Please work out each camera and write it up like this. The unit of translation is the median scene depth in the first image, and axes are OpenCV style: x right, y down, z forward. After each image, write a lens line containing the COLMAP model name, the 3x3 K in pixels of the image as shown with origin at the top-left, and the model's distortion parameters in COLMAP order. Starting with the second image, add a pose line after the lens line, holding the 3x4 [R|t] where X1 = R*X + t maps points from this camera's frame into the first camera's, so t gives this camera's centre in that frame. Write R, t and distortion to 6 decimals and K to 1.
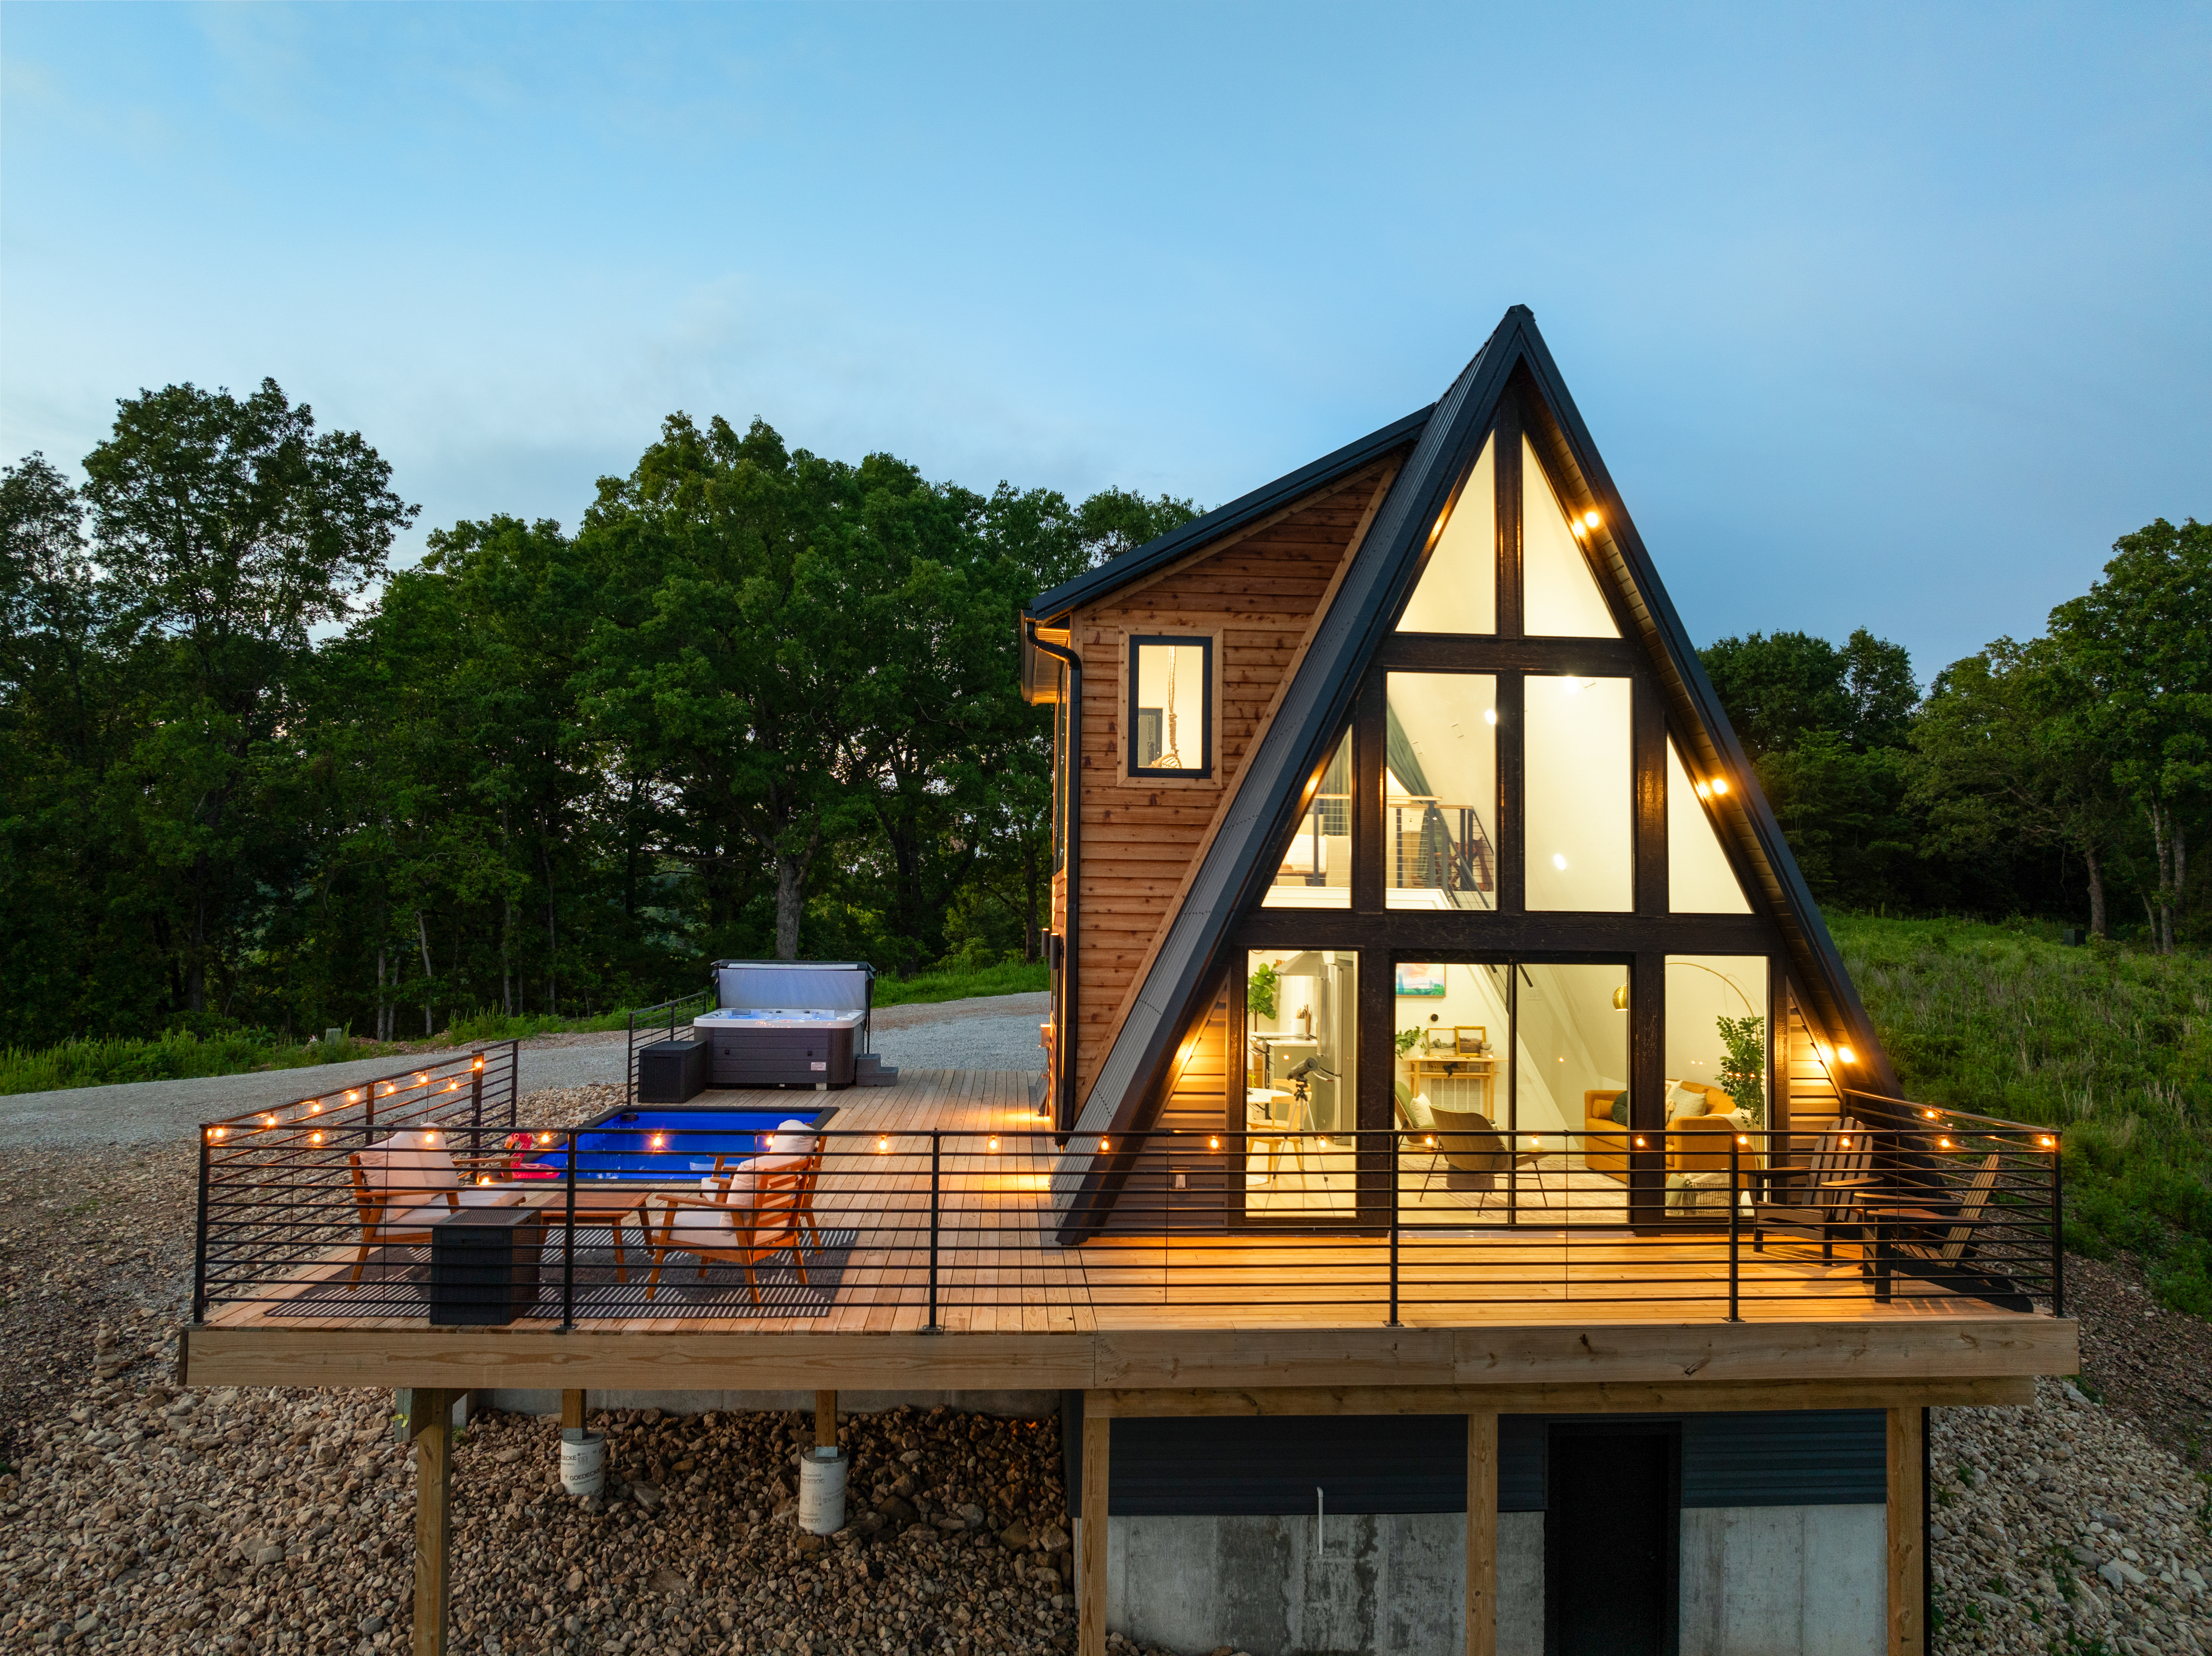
lens RADIAL K [[1555.4, 0, 1106.0], [0, 1555.4, 828.0], [0, 0, 1]] dist [-0.037568, 0.006884]
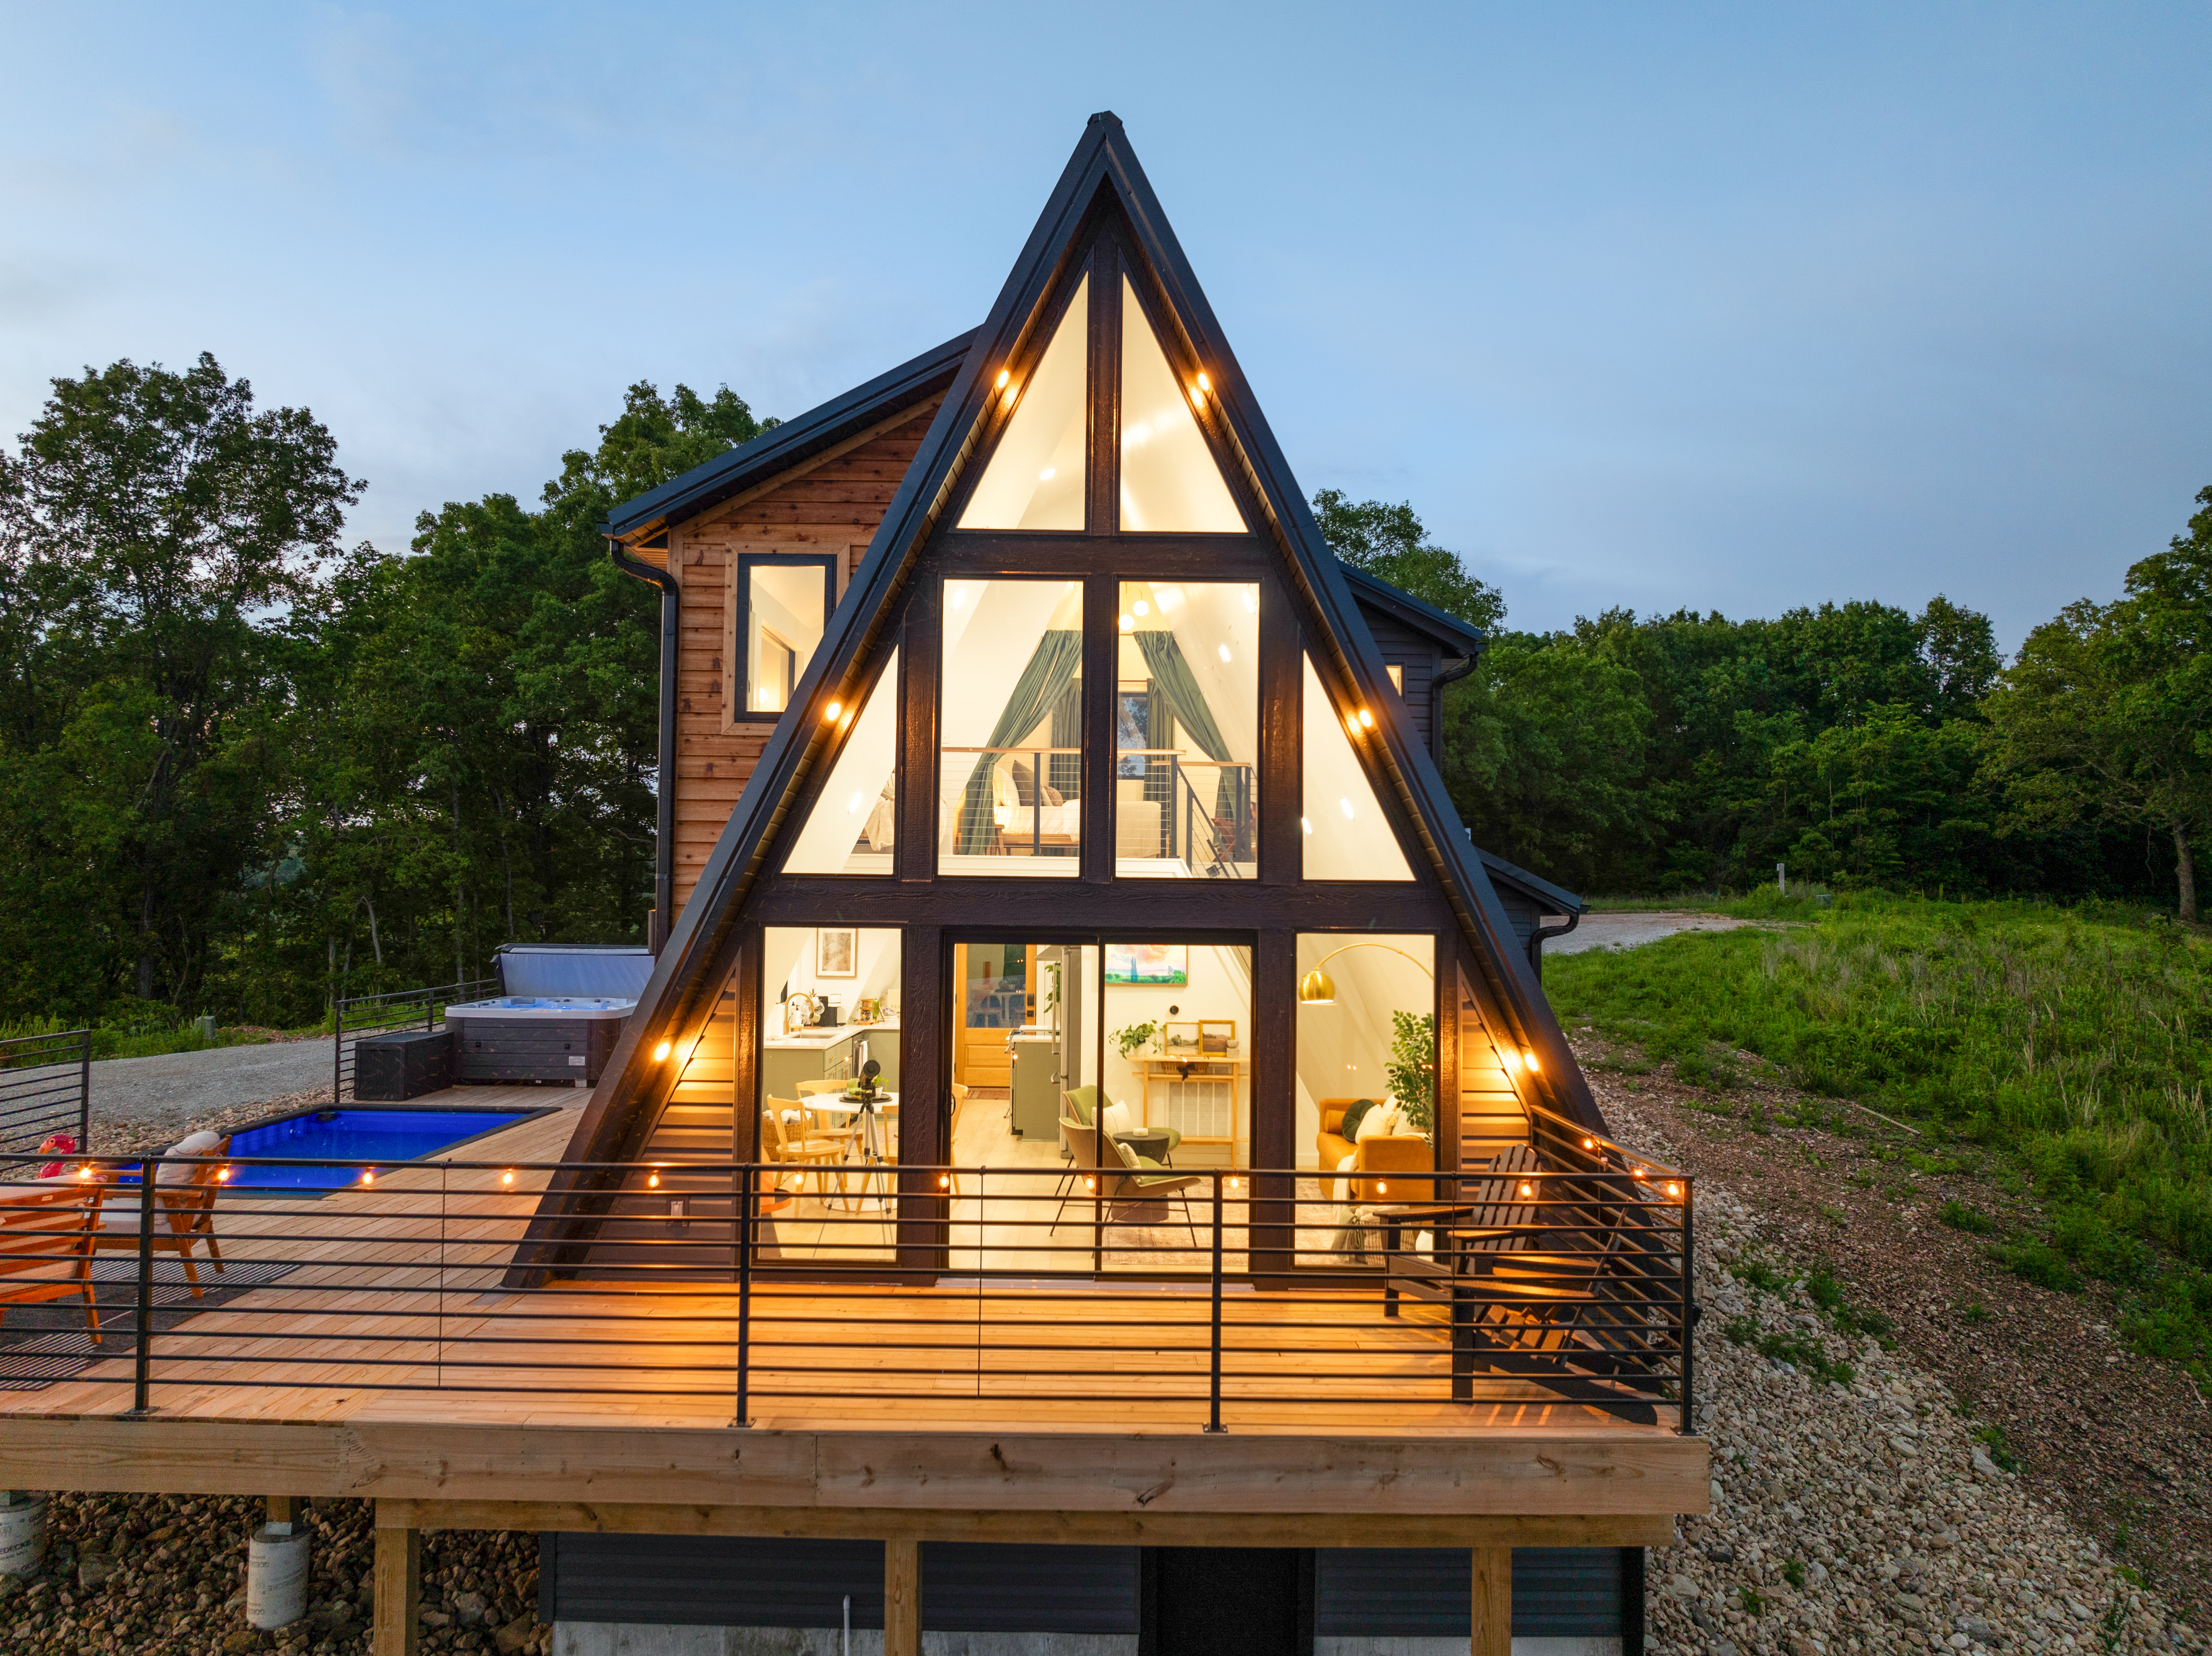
lens RADIAL K [[1555.9, 0, 1106.0], [0, 1555.9, 828.0], [0, 0, 1]] dist [-0.037780, 0.004147]
pose [[0.997989, -0.005421, -0.063150, 0.221955], [0.005912, 0.999954, 0.007589, 0.015675], [0.063106, -0.007947, 0.997975, 0.146465]]
